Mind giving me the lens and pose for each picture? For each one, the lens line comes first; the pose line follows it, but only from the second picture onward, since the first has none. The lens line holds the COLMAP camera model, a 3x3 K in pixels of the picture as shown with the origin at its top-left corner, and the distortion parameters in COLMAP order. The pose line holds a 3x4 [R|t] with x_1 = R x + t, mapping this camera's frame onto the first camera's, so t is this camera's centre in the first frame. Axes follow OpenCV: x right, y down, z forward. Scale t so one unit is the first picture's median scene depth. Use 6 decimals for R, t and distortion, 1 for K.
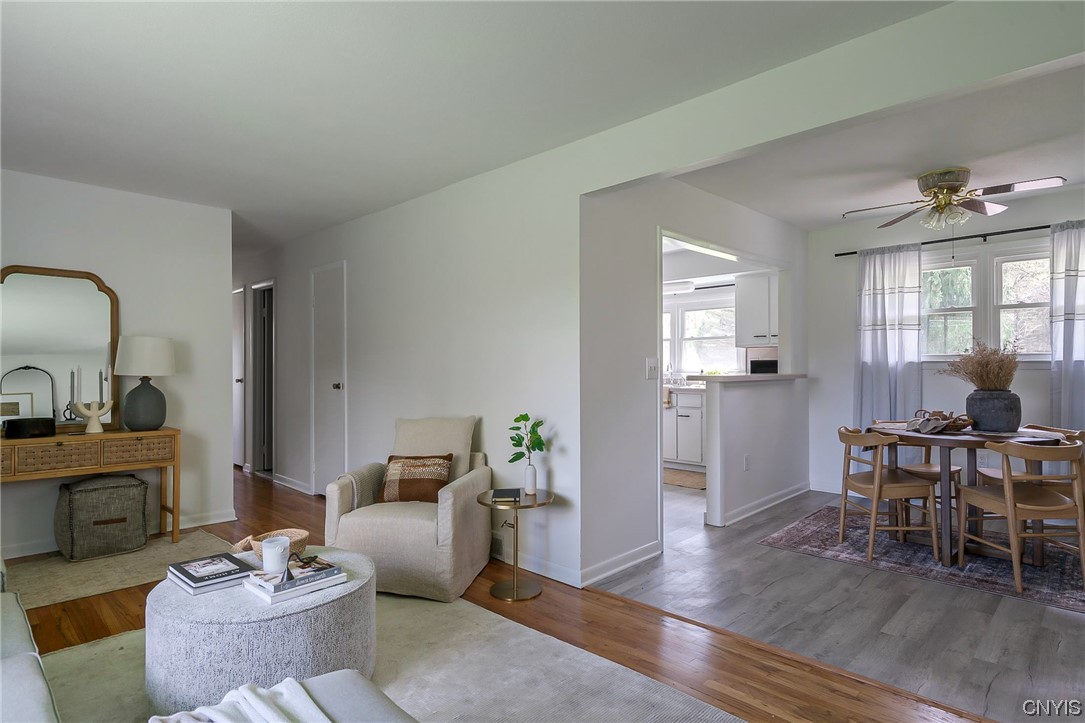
lens RADIAL K [[597.5, 0, 533.4], [0, 597.5, 362.0], [0, 0, 1]] dist [0.003984, 0.001390]
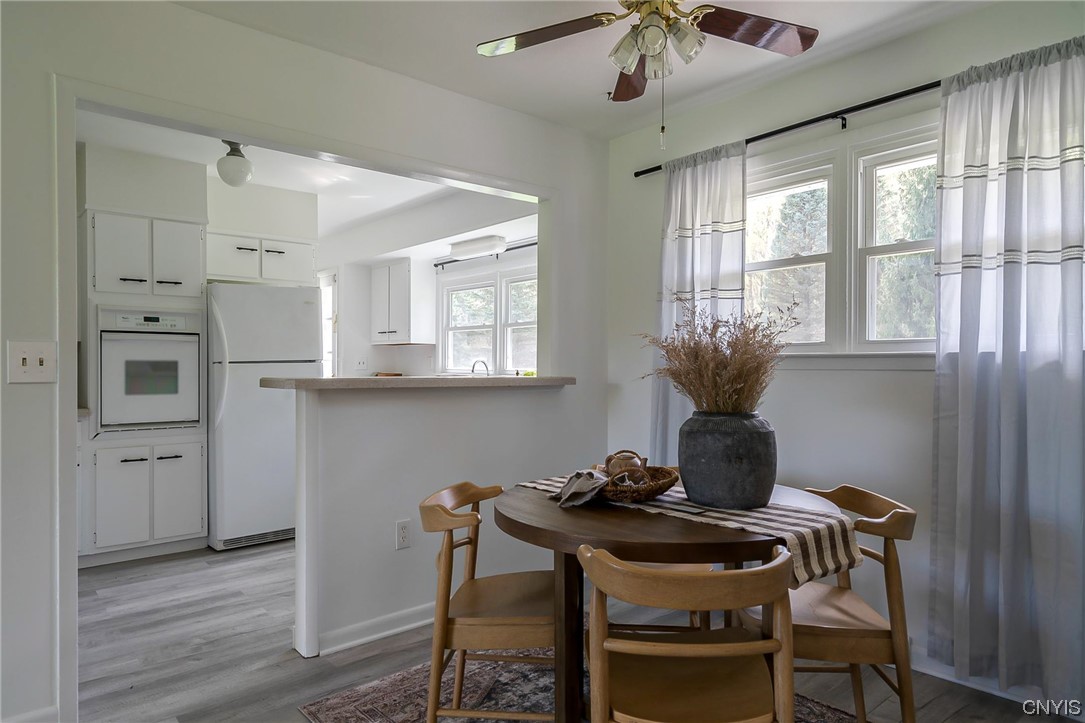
lens RADIAL K [[673.2, 0, 541.8], [0, 673.2, 371.2], [0, 0, 1]] dist [0.006831, 0.002375]
pose [[0.996930, 0.004247, -0.078189, 0.502078], [-0.003371, 0.999930, 0.011340, 0.007038], [0.078231, -0.011042, 0.996874, 0.358766]]
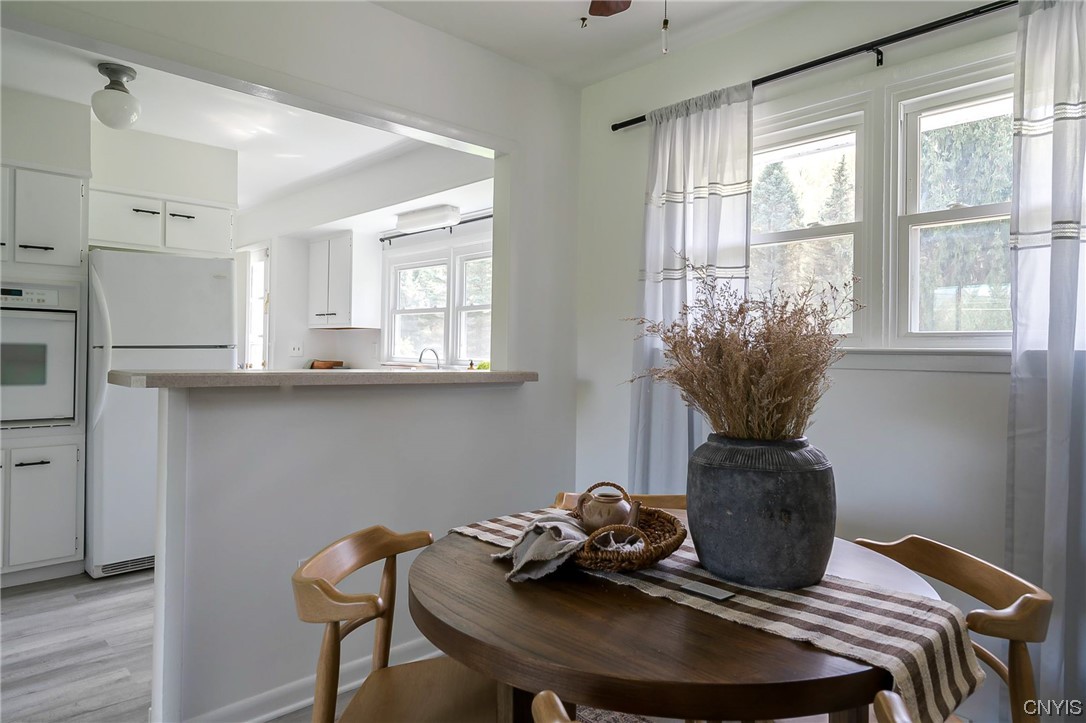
lens RADIAL K [[673.8, 0, 540.5], [0, 673.8, 348.2], [0, 0, 1]] dist [0.006831, 0.002375]
pose [[0.999515, 0.017866, -0.025515, 0.499128], [-0.017976, 0.999830, -0.004070, 0.003083], [0.025438, 0.004526, 0.999666, 0.489382]]
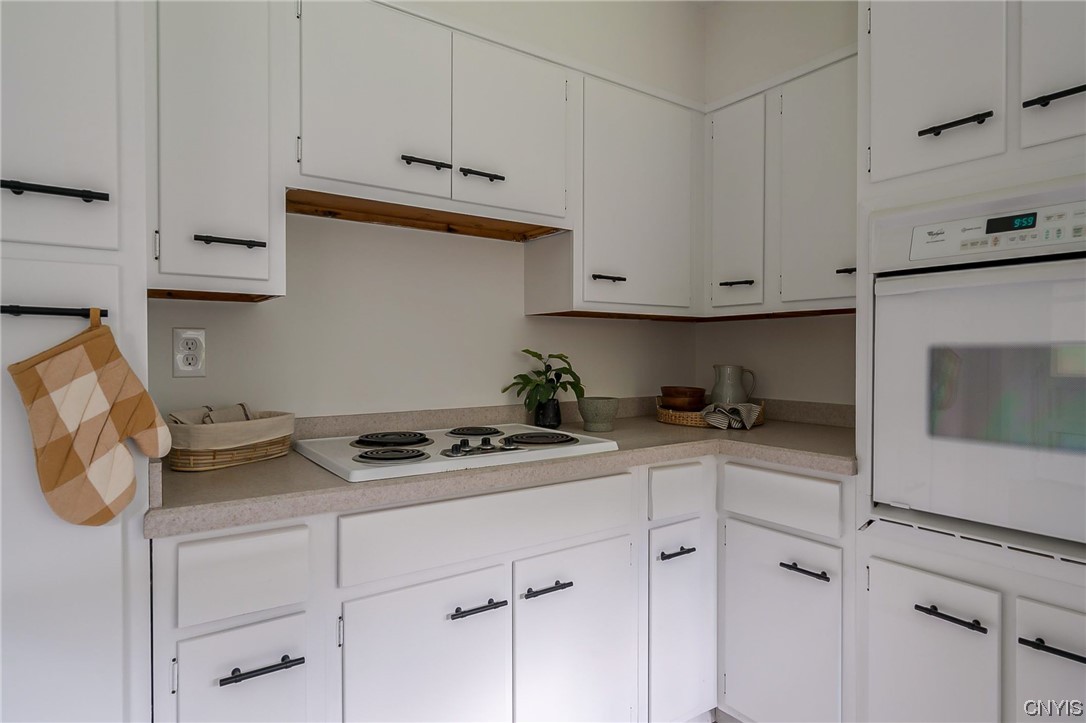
lens RADIAL K [[598.1, 0, 538.5], [0, 598.1, 361.5], [0, 0, 1]] dist [0.003984, 0.001390]
pose [[-0.162532, 0.011744, -0.986633, 0.244948], [-0.004097, 0.999913, 0.012577, 0.009334], [0.986695, 0.006087, -0.162469, 0.976598]]
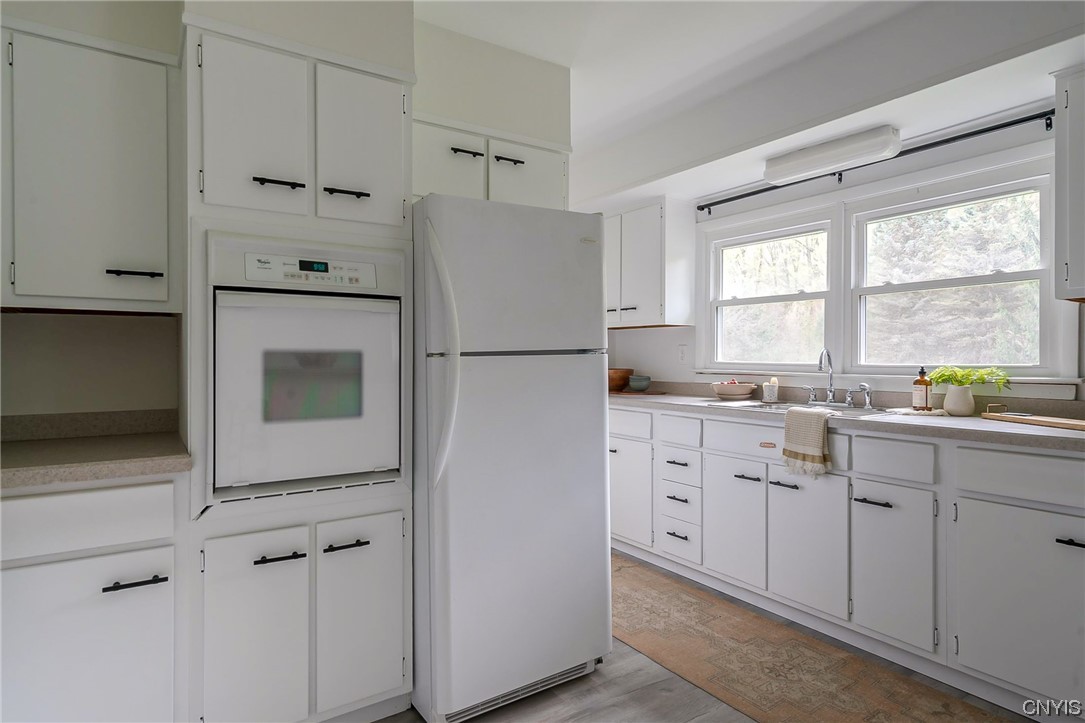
lens RADIAL K [[597.5, 0, 540.4], [0, 597.5, 356.3], [0, 0, 1]] dist [0.003984, 0.001390]
pose [[0.978945, 0.002571, -0.204109, 0.175212], [-0.001725, 0.999989, 0.004322, 0.006564], [0.204118, -0.003879, 0.978939, 0.811420]]
